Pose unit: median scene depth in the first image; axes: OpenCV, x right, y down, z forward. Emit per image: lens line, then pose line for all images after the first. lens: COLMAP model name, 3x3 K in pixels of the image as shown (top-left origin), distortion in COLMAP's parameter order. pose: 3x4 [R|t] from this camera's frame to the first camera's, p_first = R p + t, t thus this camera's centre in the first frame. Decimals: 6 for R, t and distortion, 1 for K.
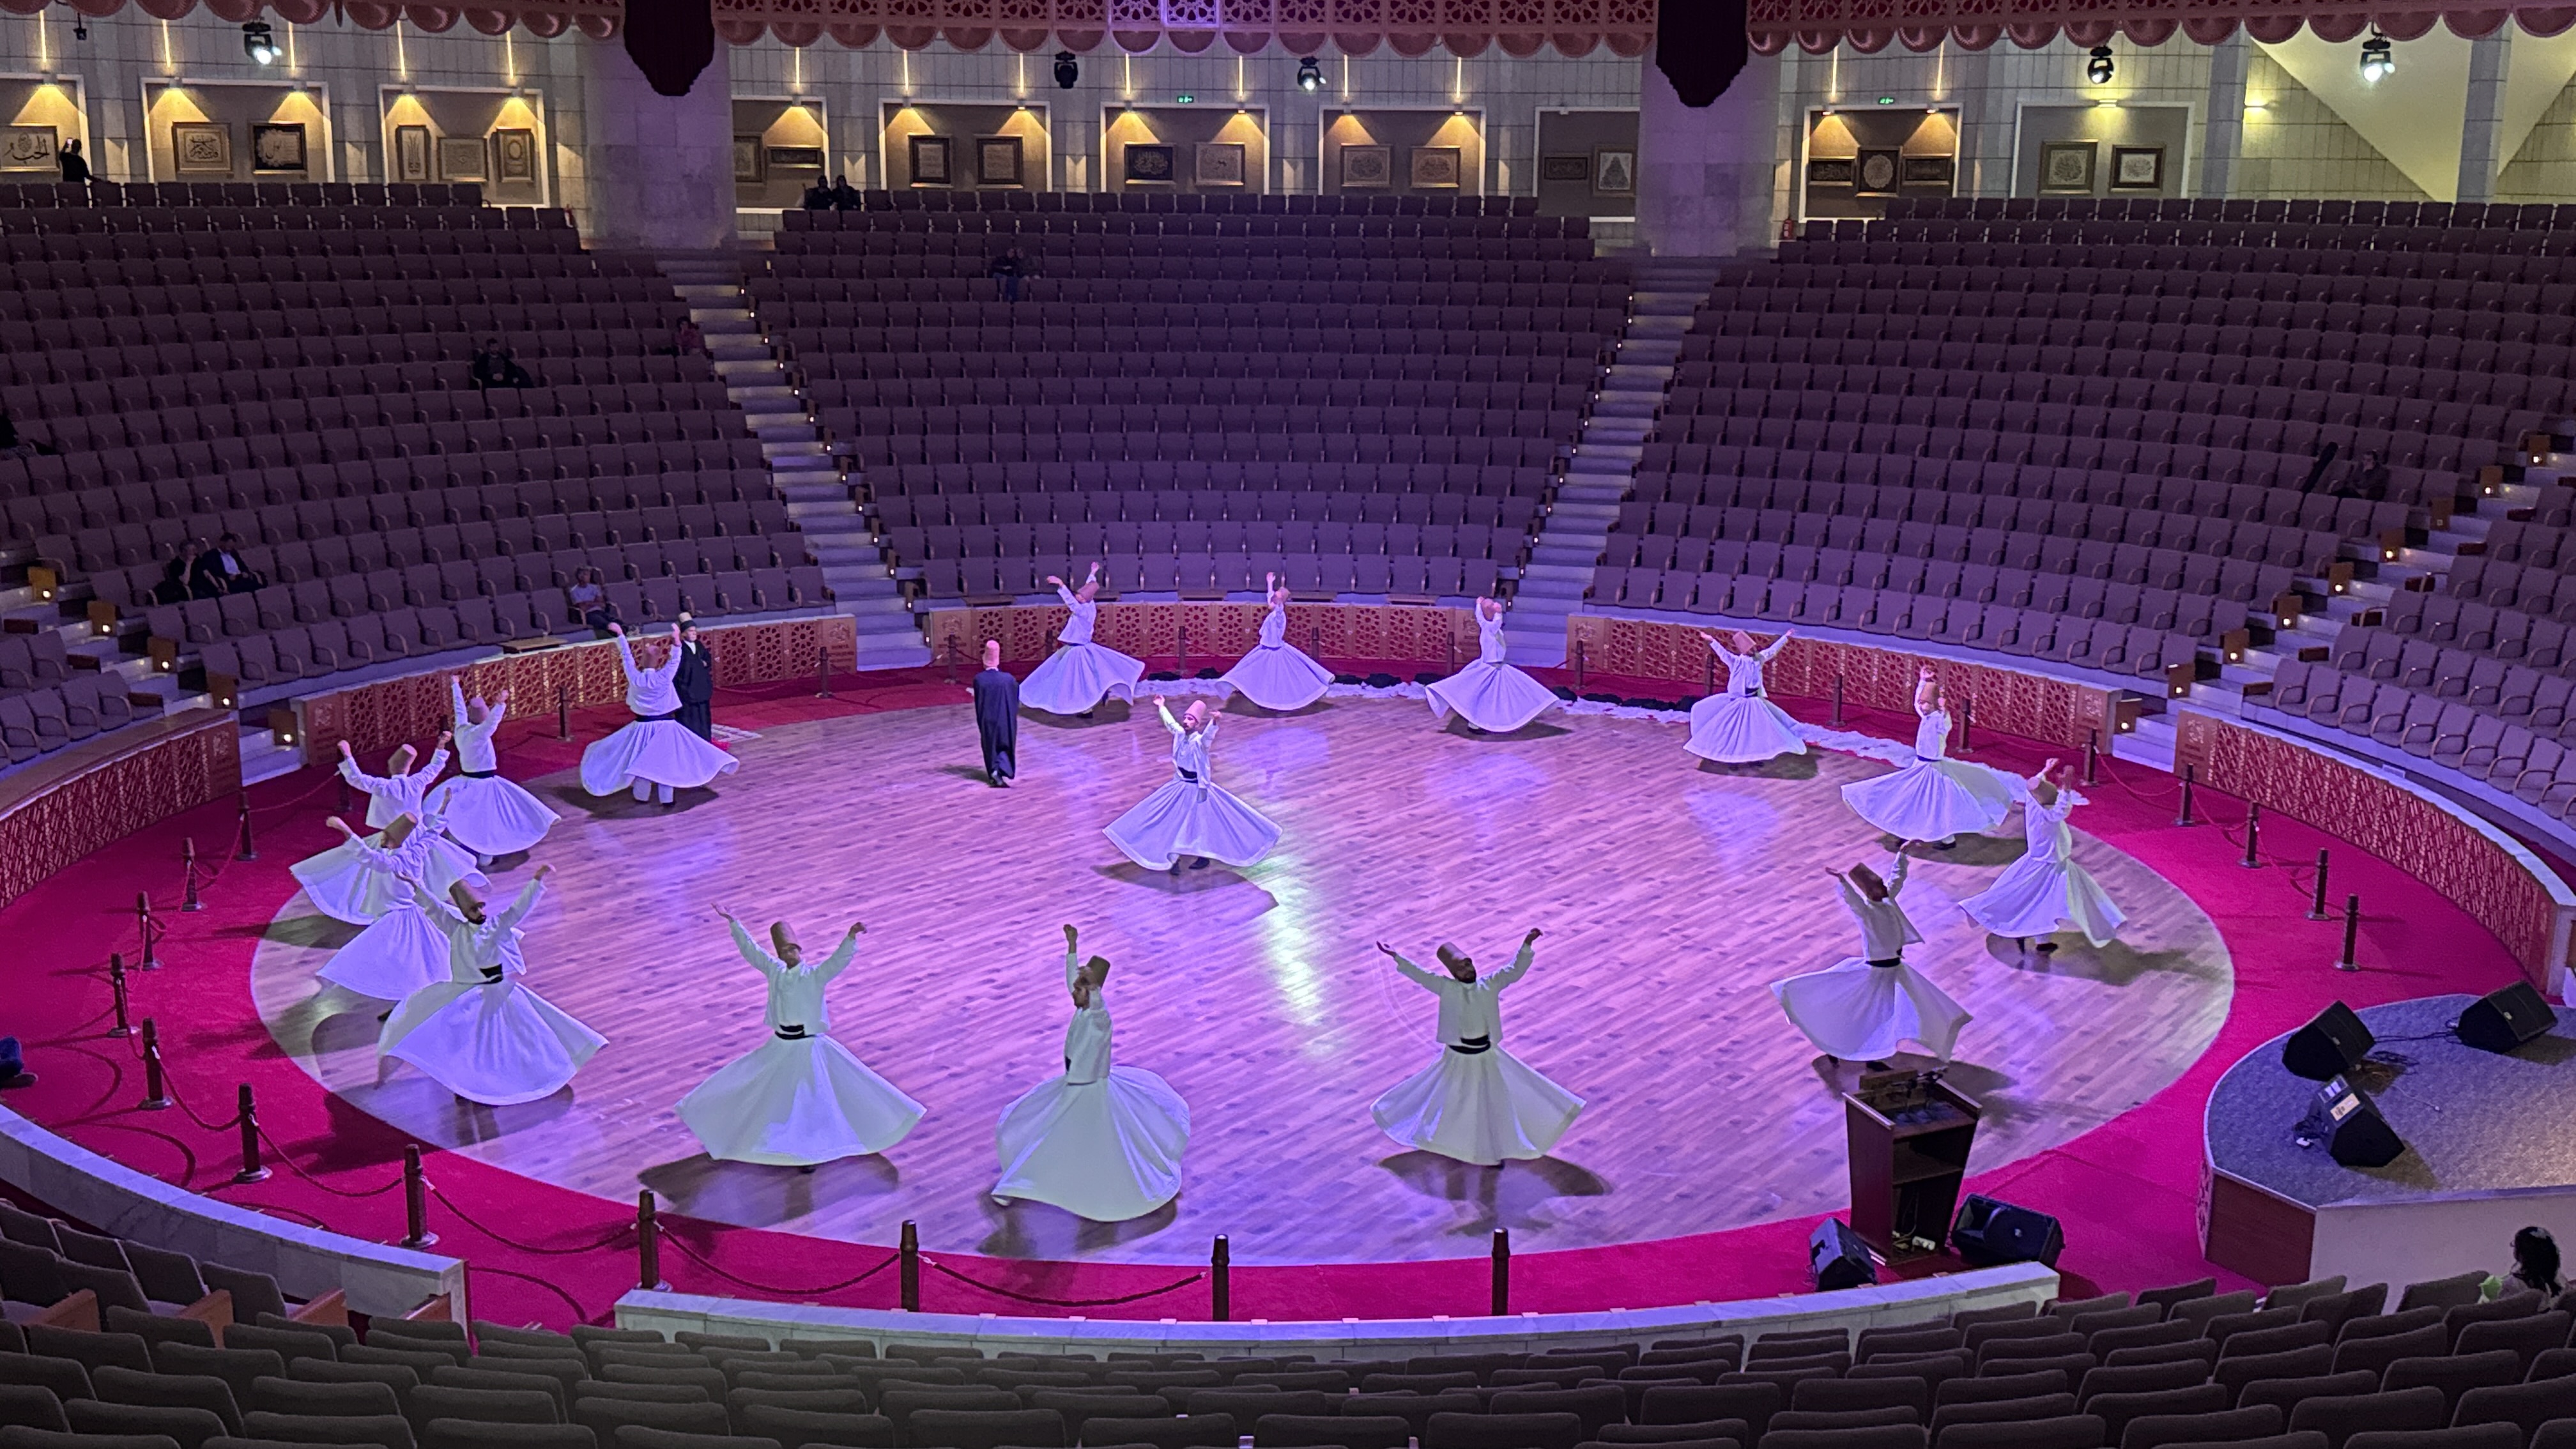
lens RADIAL K [[2658.5, 0, 1288.0], [0, 2658.5, 724.5], [0, 0, 1]] dist [0.001554, -0.008925]
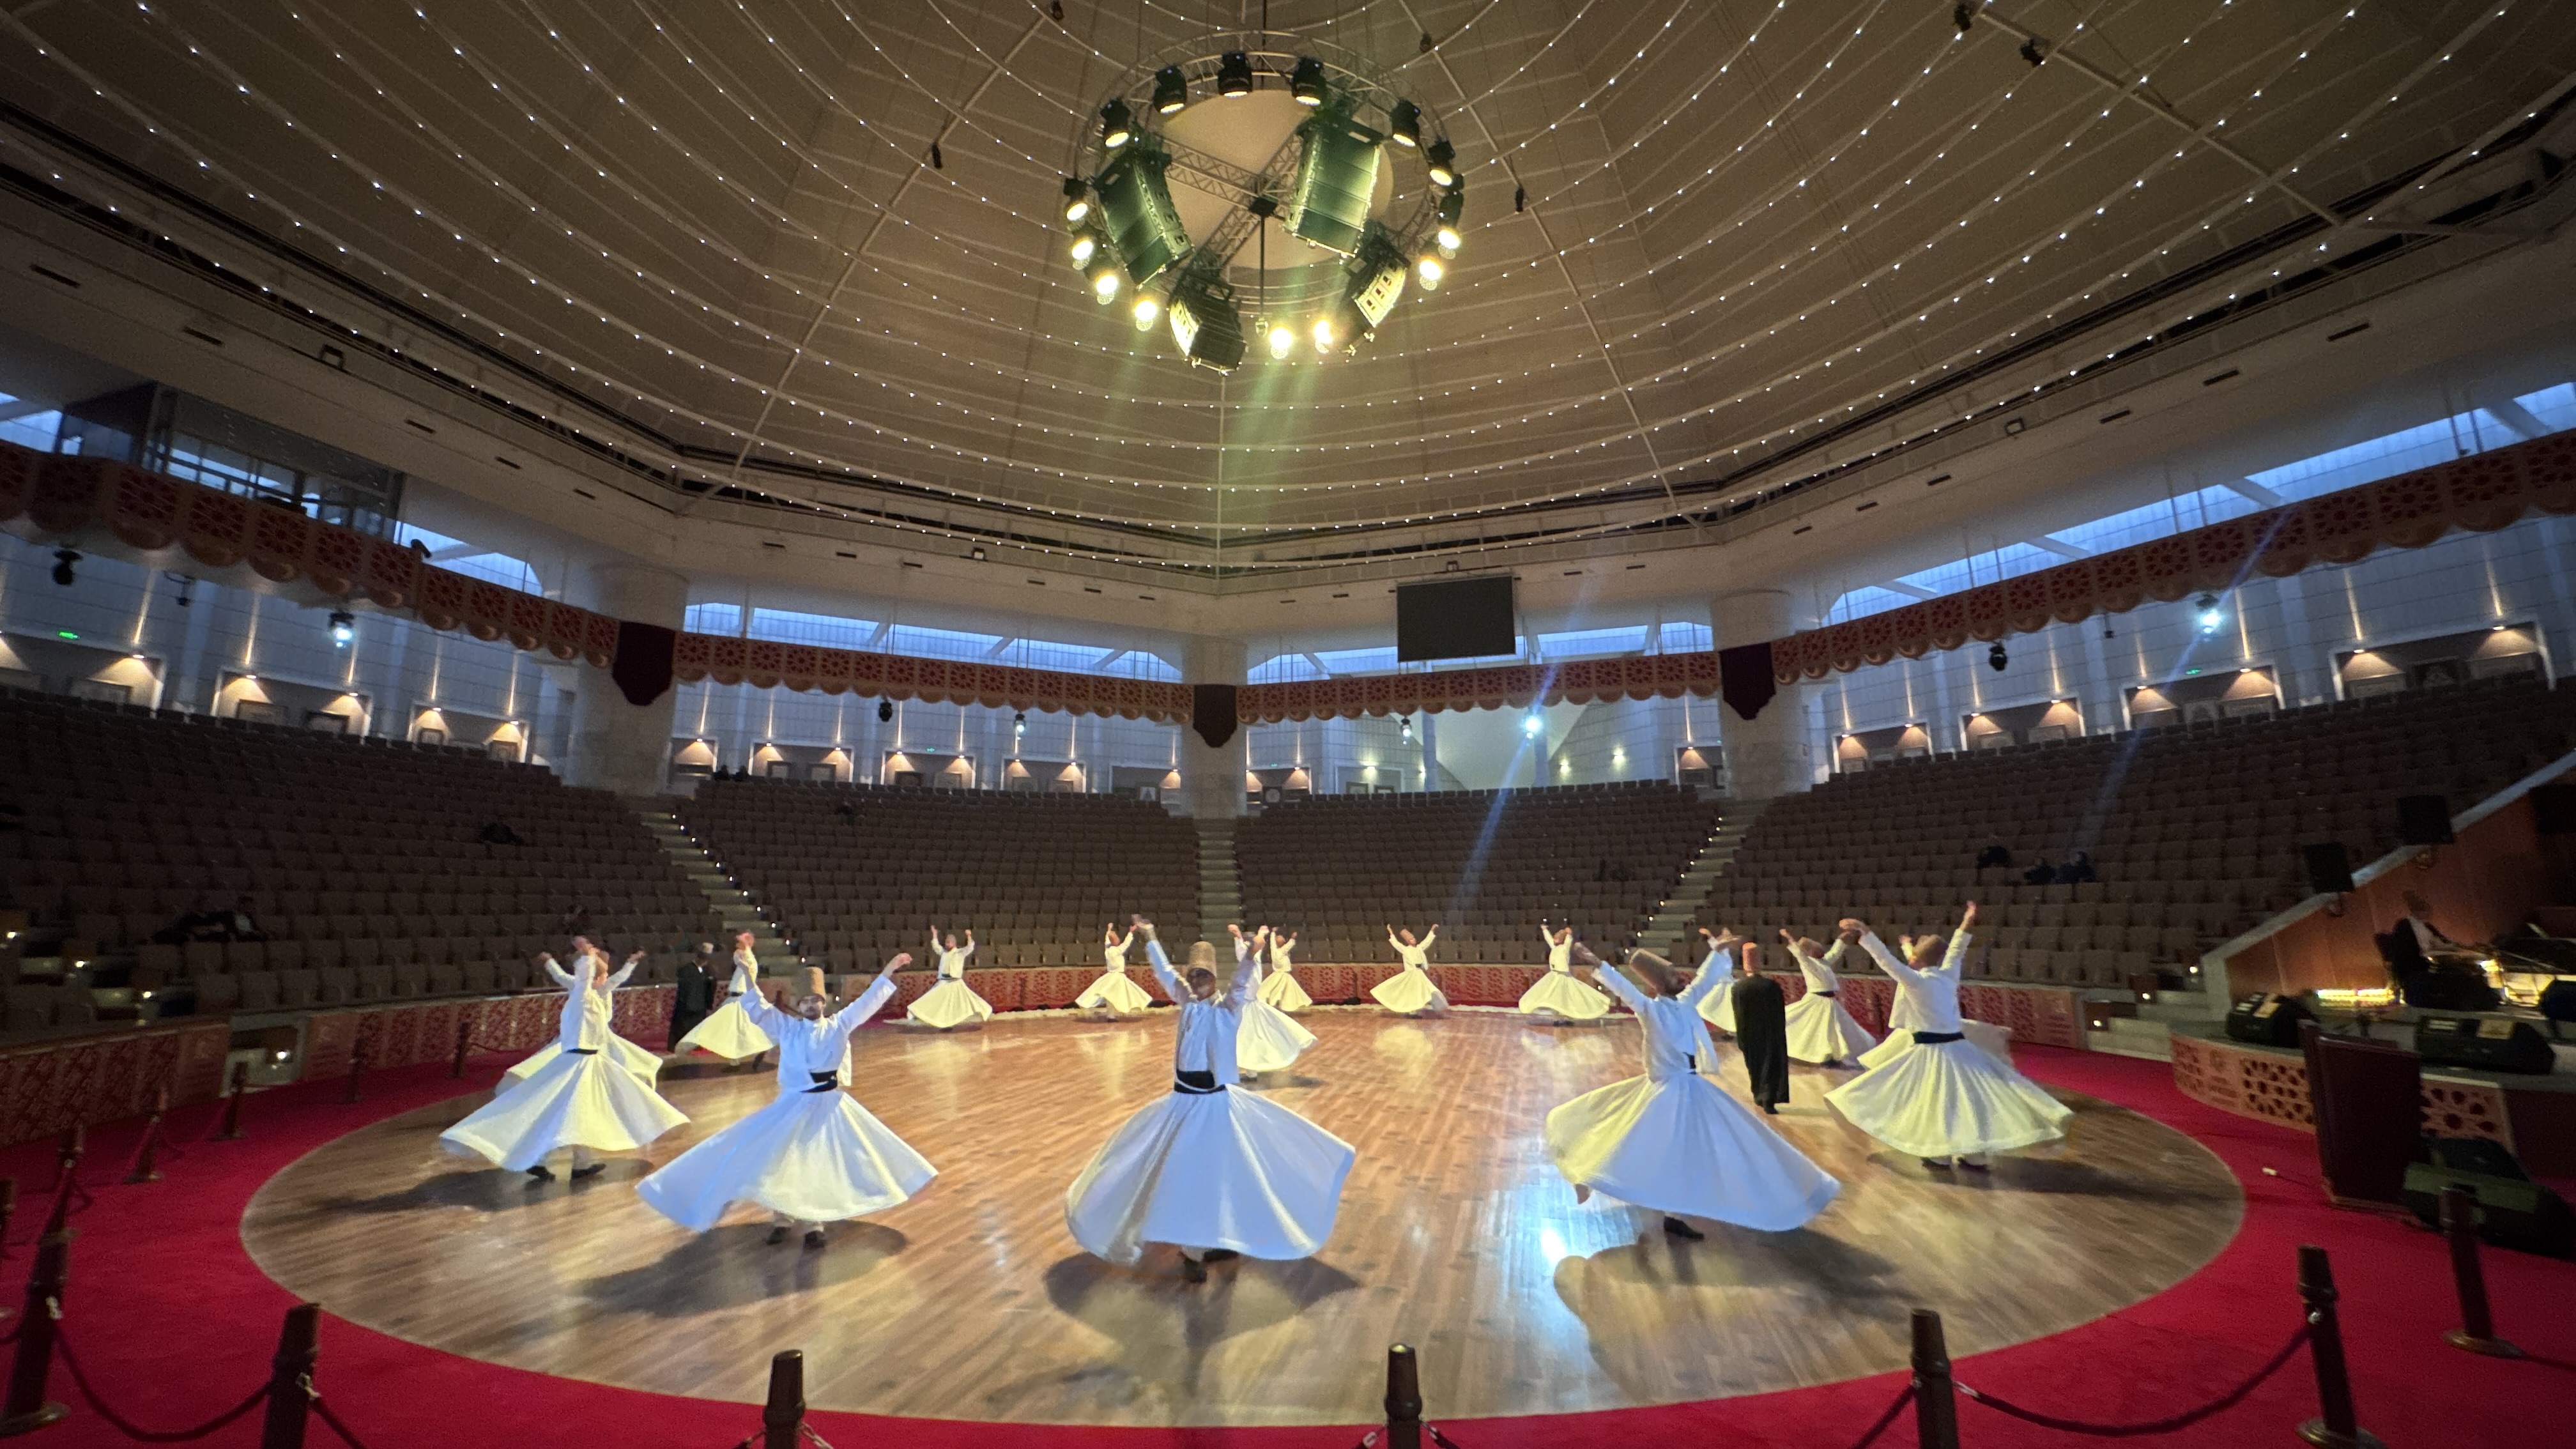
lens RADIAL K [[1038.7, 0, 1288.0], [0, 1038.7, 724.5], [0, 0, 1]] dist [-0.000509, -0.000396]
pose [[0.910959, 0.070418, 0.406443, -0.117063], [0.087979, 0.929481, -0.358224, 0.042856], [-0.403006, 0.362086, 0.840524, 0.273704]]
